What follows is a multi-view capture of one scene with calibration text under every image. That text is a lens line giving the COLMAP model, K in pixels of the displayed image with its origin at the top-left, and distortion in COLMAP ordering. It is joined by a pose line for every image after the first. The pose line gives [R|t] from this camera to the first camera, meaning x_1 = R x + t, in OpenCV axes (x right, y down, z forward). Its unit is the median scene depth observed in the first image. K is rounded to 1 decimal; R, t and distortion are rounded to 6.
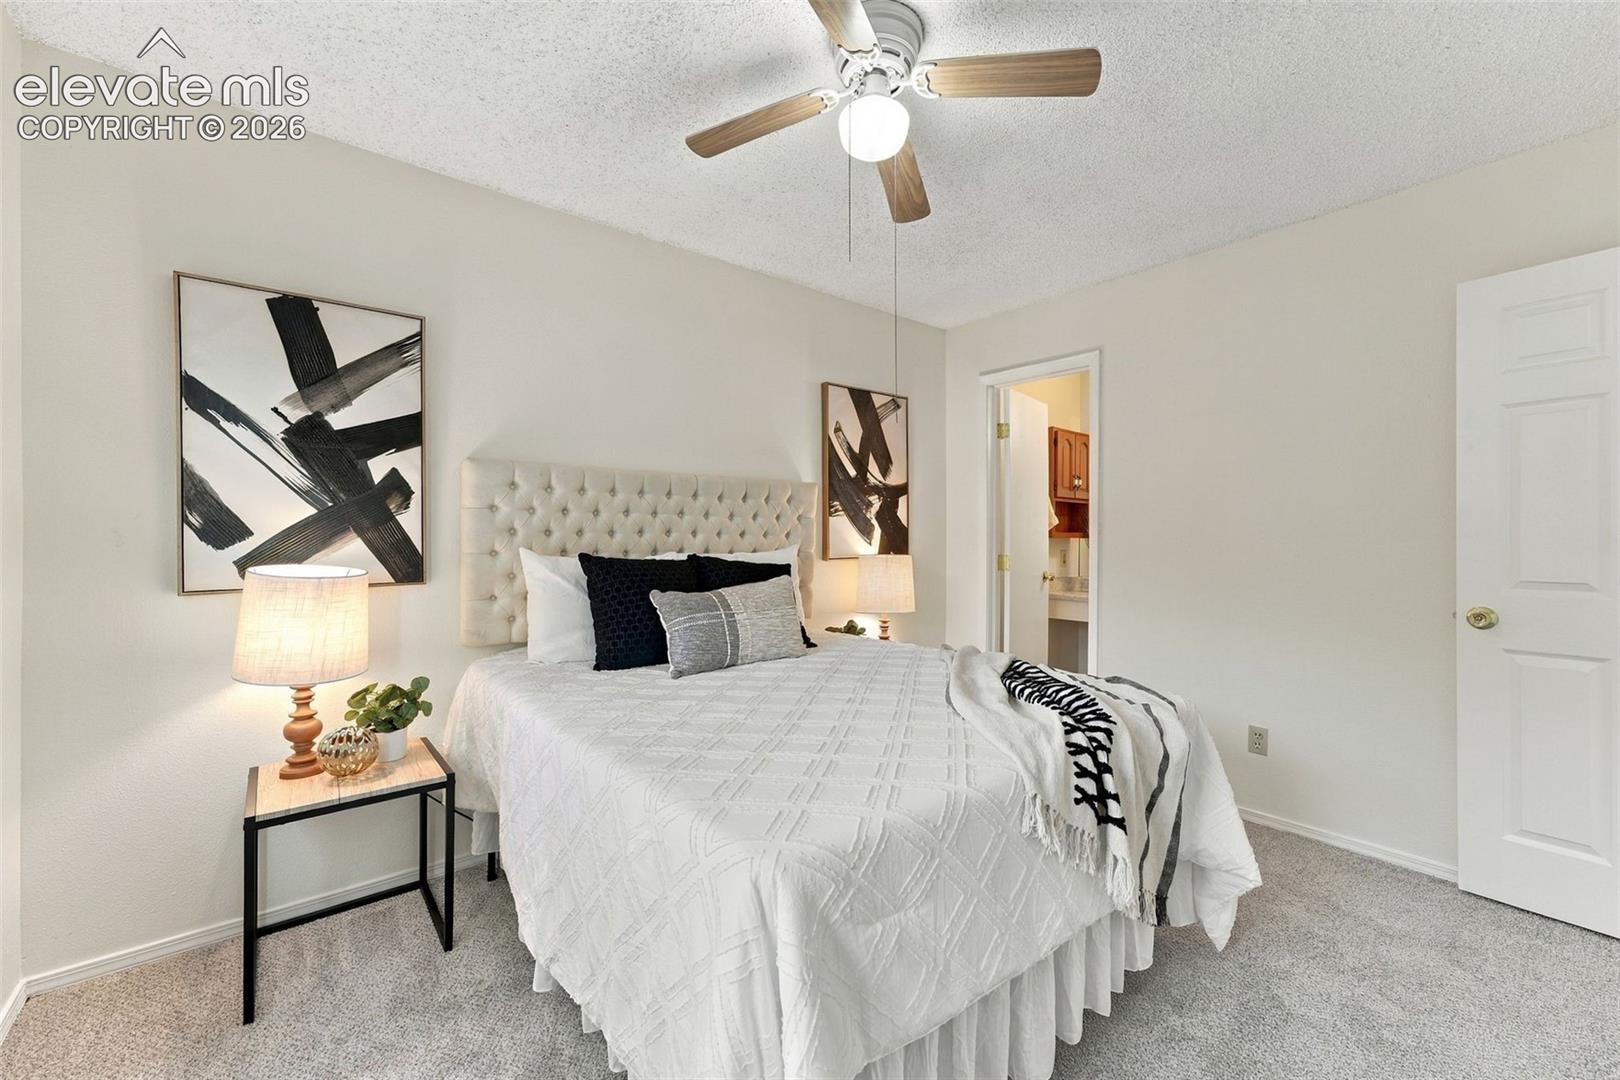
lens RADIAL K [[668.1, 0, 797.7], [0, 668.1, 533.7], [0, 0, 1]] dist [0.026286, 0.000721]
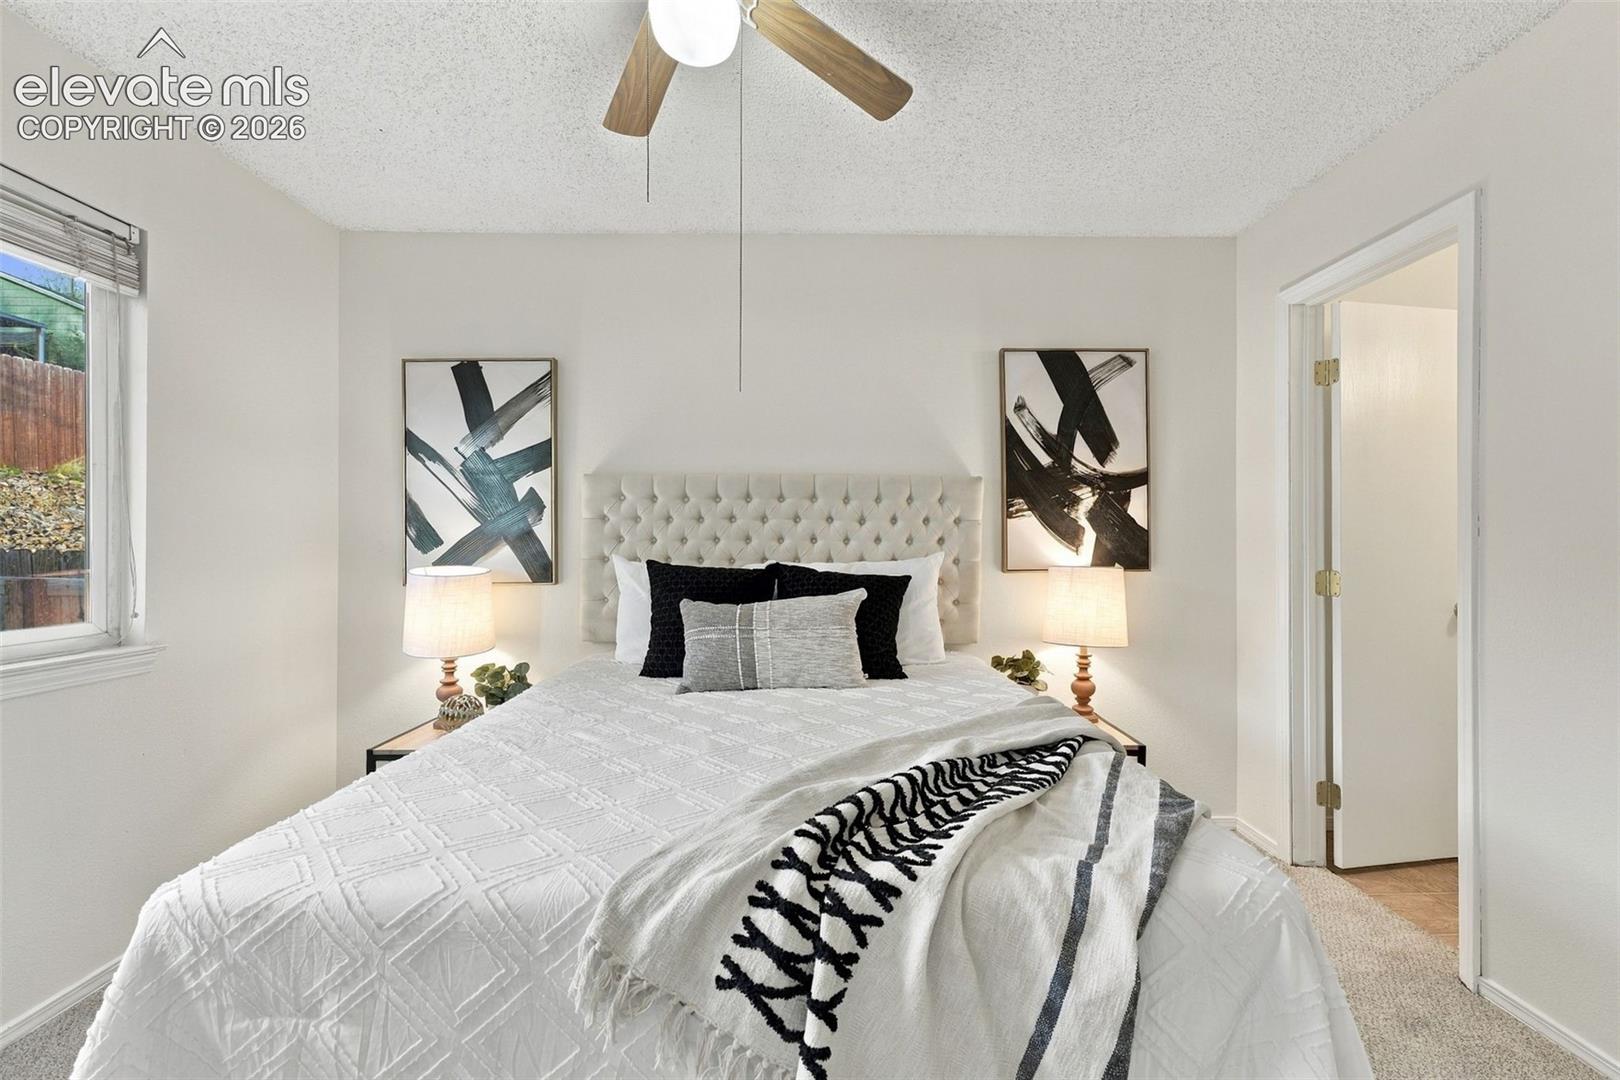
lens RADIAL K [[659.9, 0, 806.4], [0, 659.9, 546.1], [0, 0, 1]] dist [-0.017959, 0.010529]
pose [[0.795405, -0.002883, -0.606072, 0.483268], [0.004658, 0.999988, 0.001357, 0.008141], [0.606061, -0.003903, 0.795409, 0.347387]]
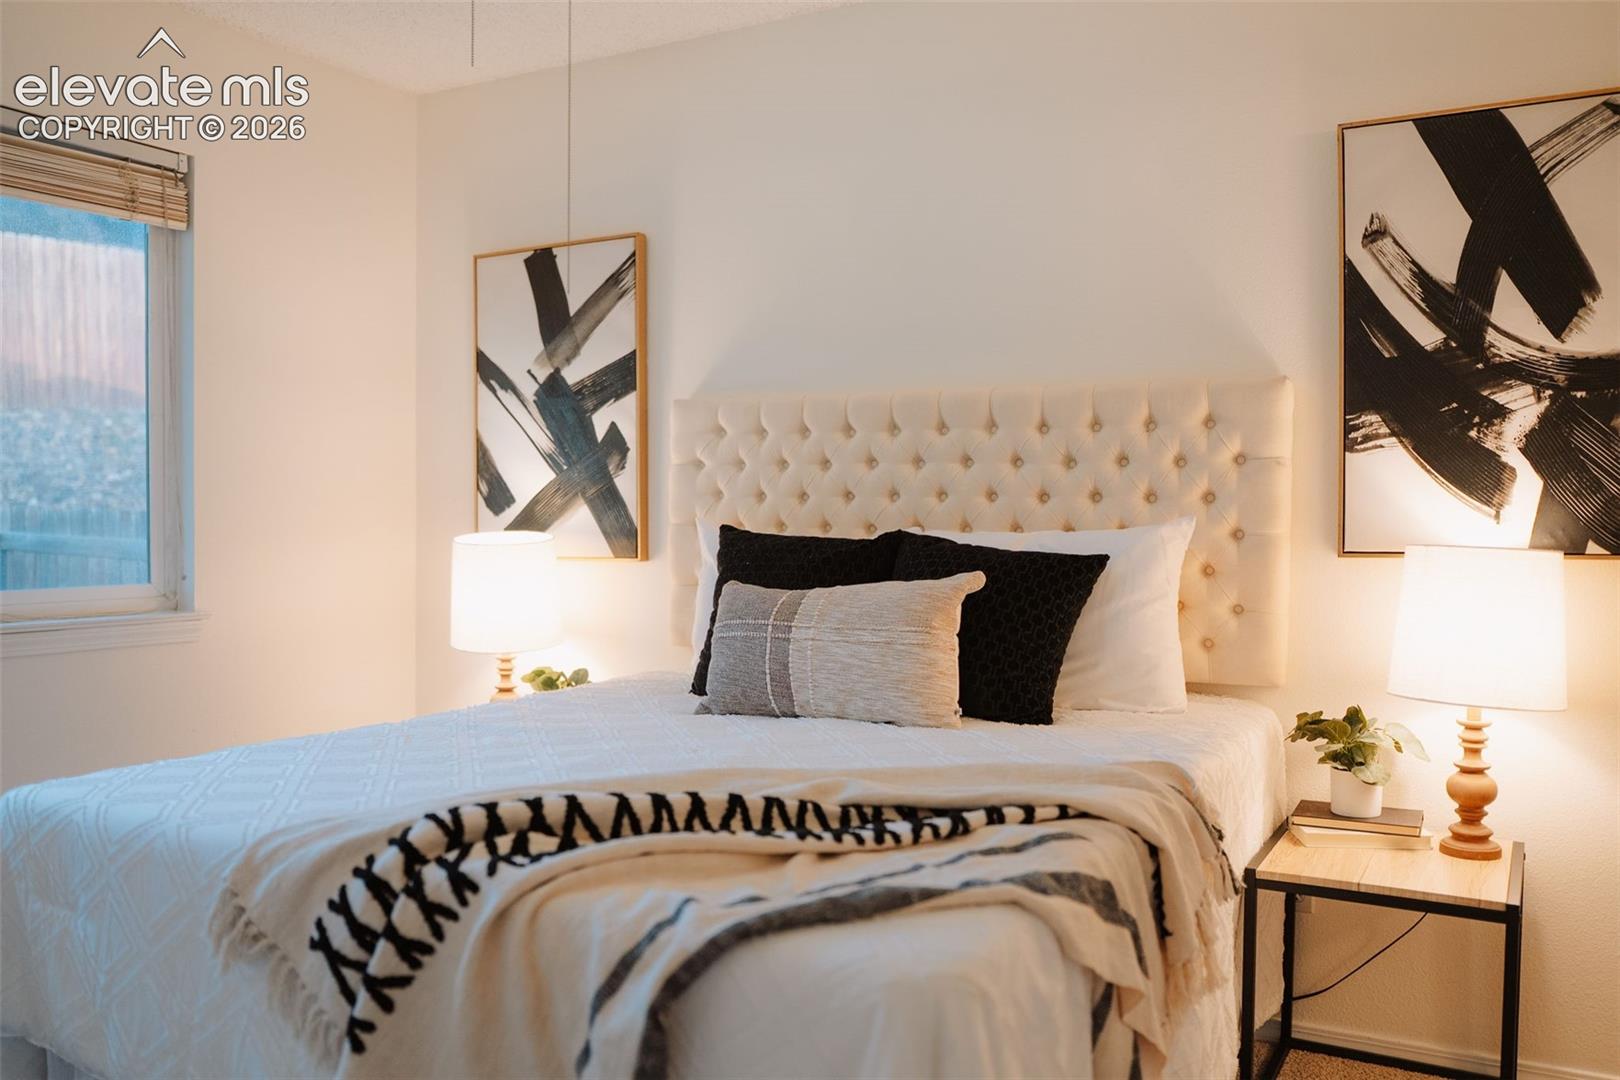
lens RADIAL K [[1271.7, 0, 803.7], [0, 1271.7, 539.3], [0, 0, 1]] dist [-0.013390, -0.034567]
pose [[0.392695, 0.015839, -0.919532, 0.921126], [0.000085, 0.999851, 0.017259, 0.021570], [0.919669, -0.006856, 0.392635, 0.570834]]
